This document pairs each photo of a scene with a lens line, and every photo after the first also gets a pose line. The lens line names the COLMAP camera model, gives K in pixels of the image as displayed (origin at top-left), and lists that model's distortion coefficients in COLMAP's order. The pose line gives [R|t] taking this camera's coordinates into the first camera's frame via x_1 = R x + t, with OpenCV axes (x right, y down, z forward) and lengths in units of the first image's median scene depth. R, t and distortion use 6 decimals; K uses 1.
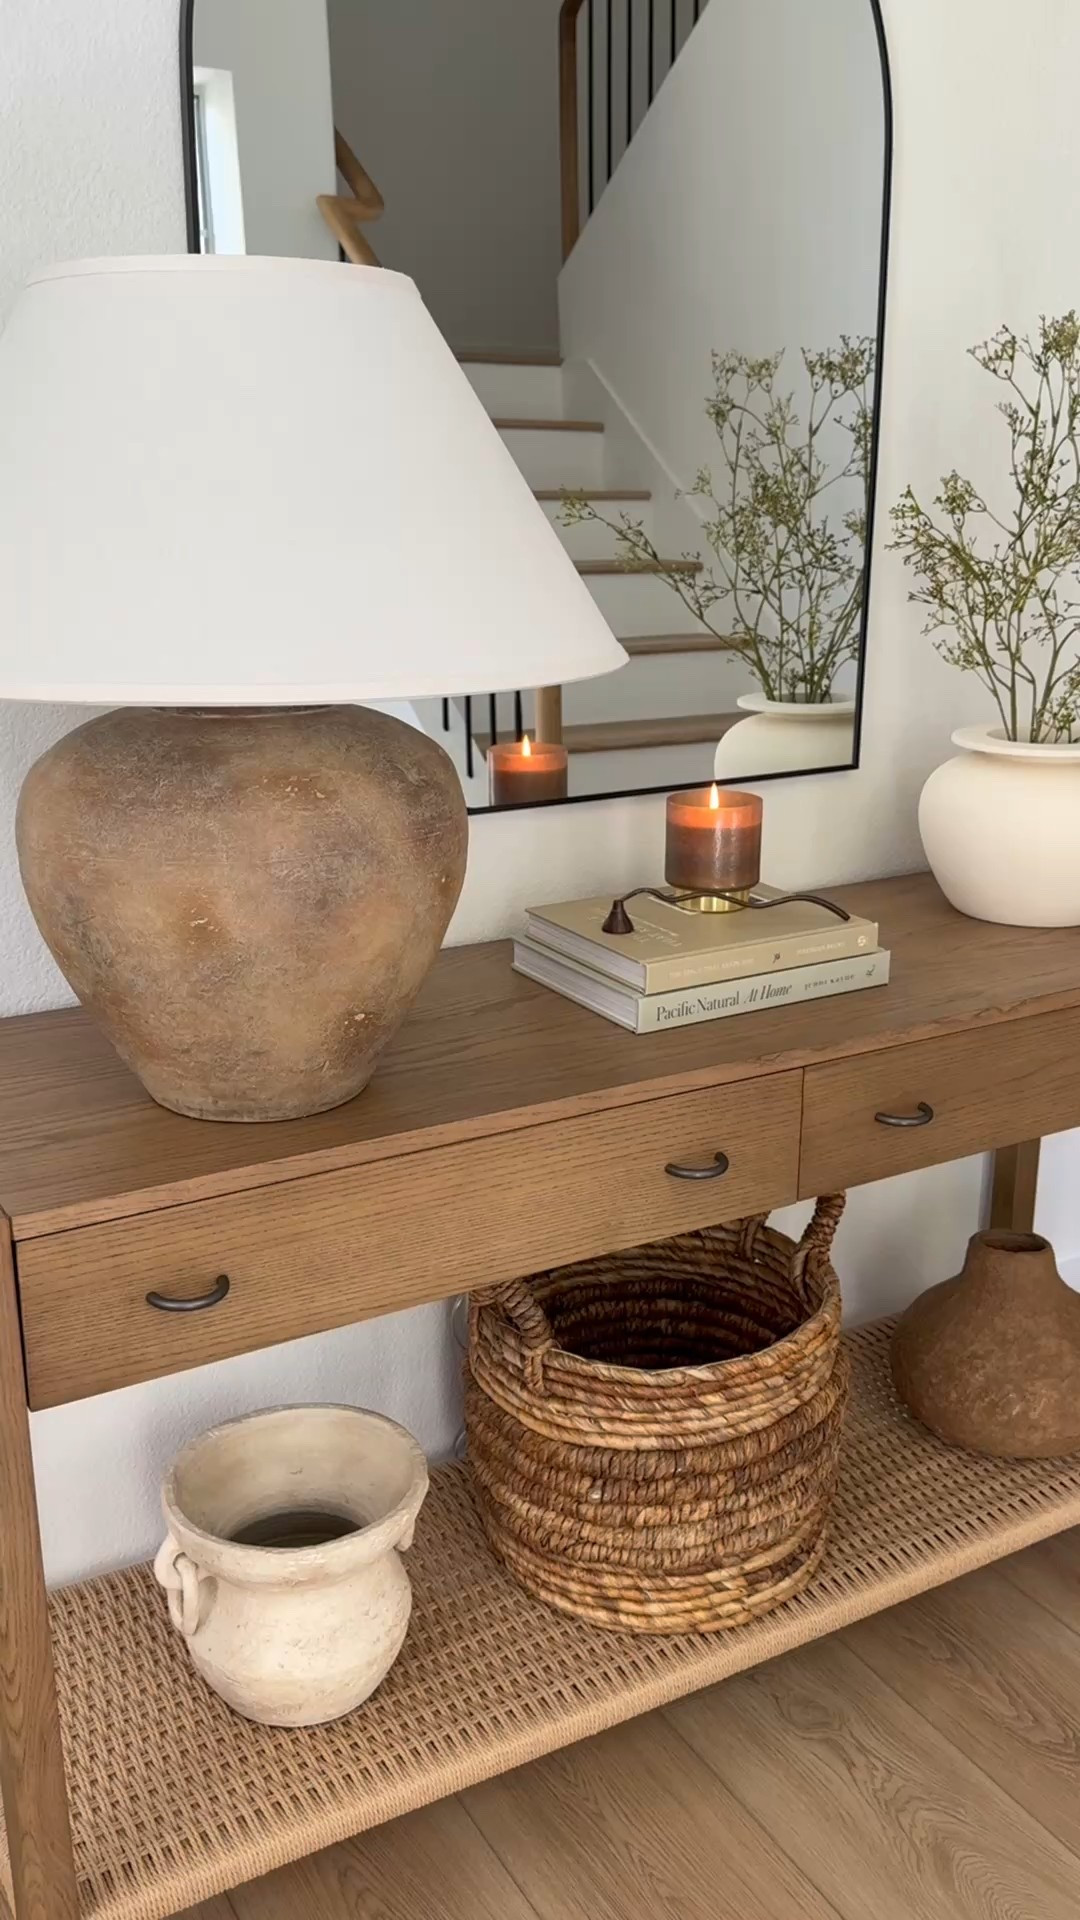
lens RADIAL K [[1591.1, 0, 558.8], [0, 1591.1, 964.9], [0, 0, 1]] dist [0.069795, -0.055340]
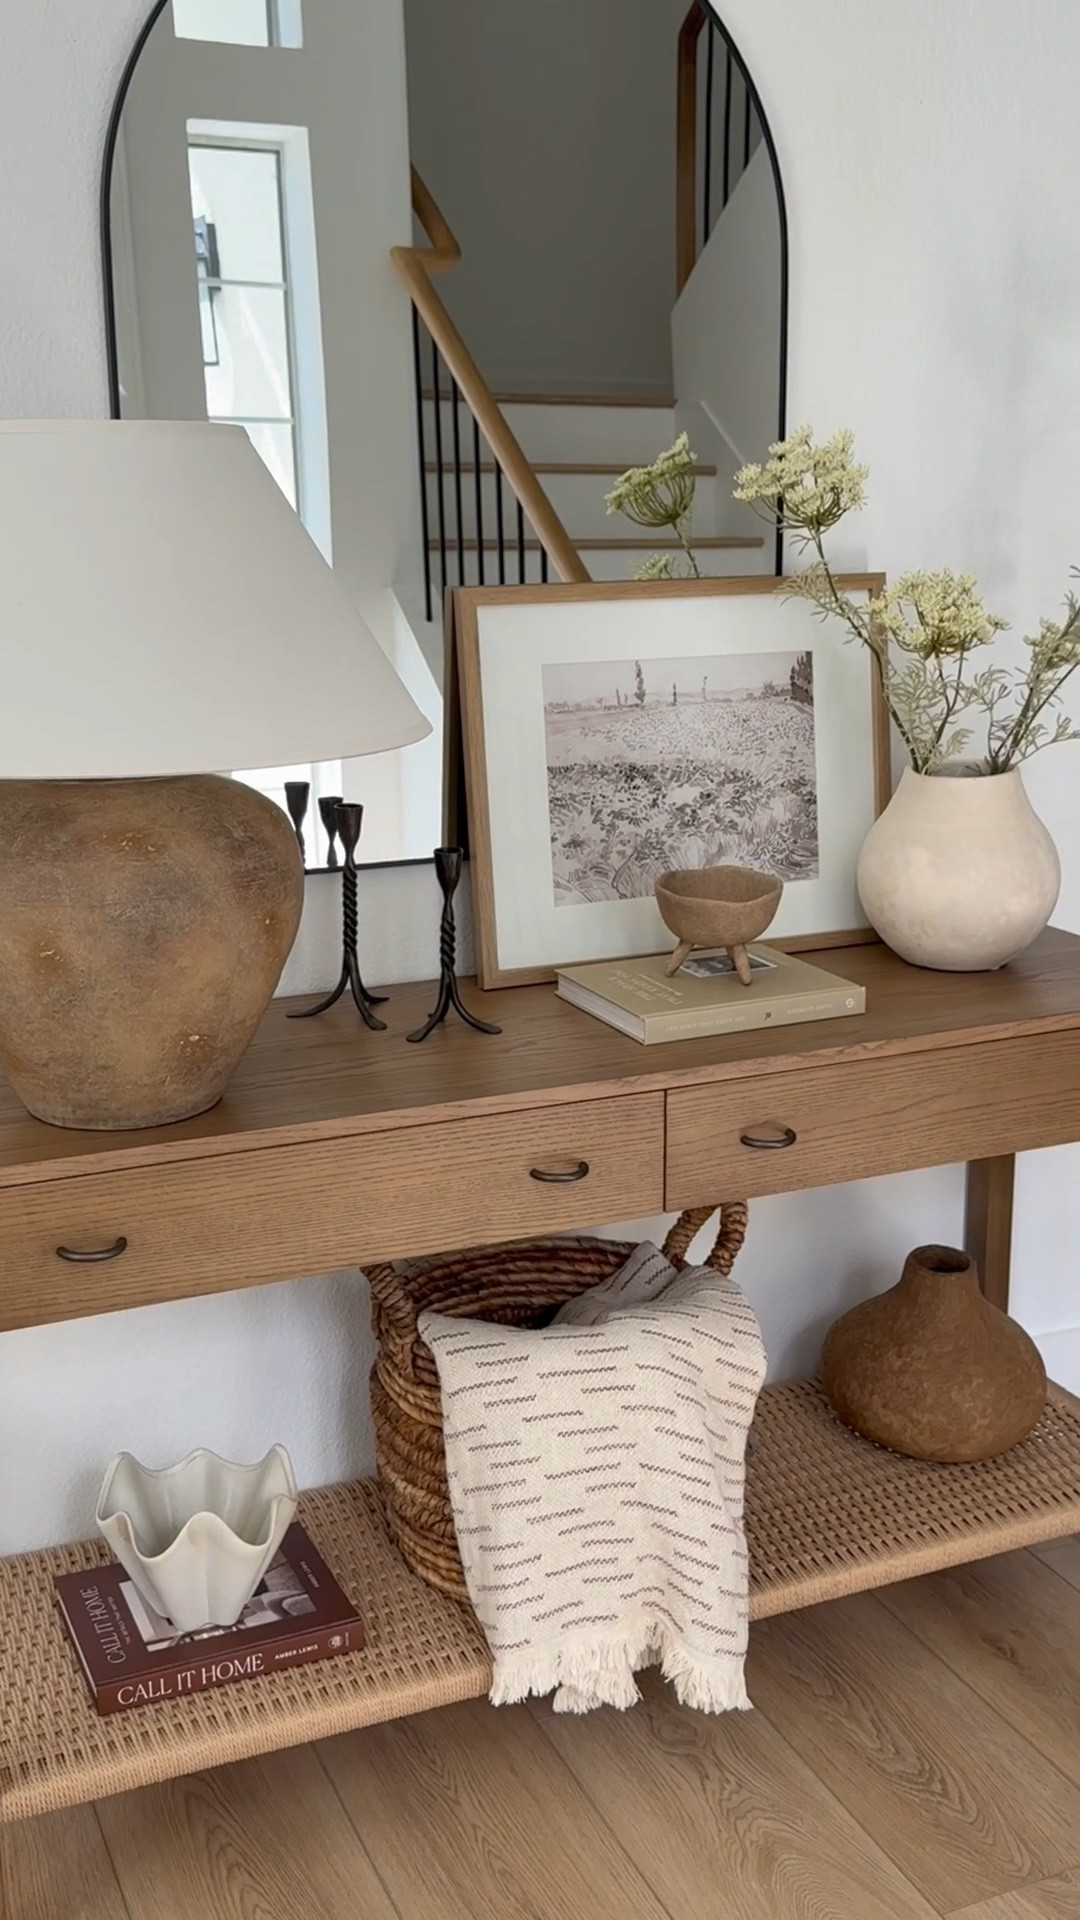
lens RADIAL K [[1842.9, 0, 551.1], [0, 1842.9, 965.5], [0, 0, 1]] dist [0.037953, 0.000000]
pose [[0.992812, 0.016534, -0.118535, 0.234823], [-0.021815, 0.998820, -0.043392, 0.025968], [0.117678, 0.045666, 0.992001, -0.250074]]
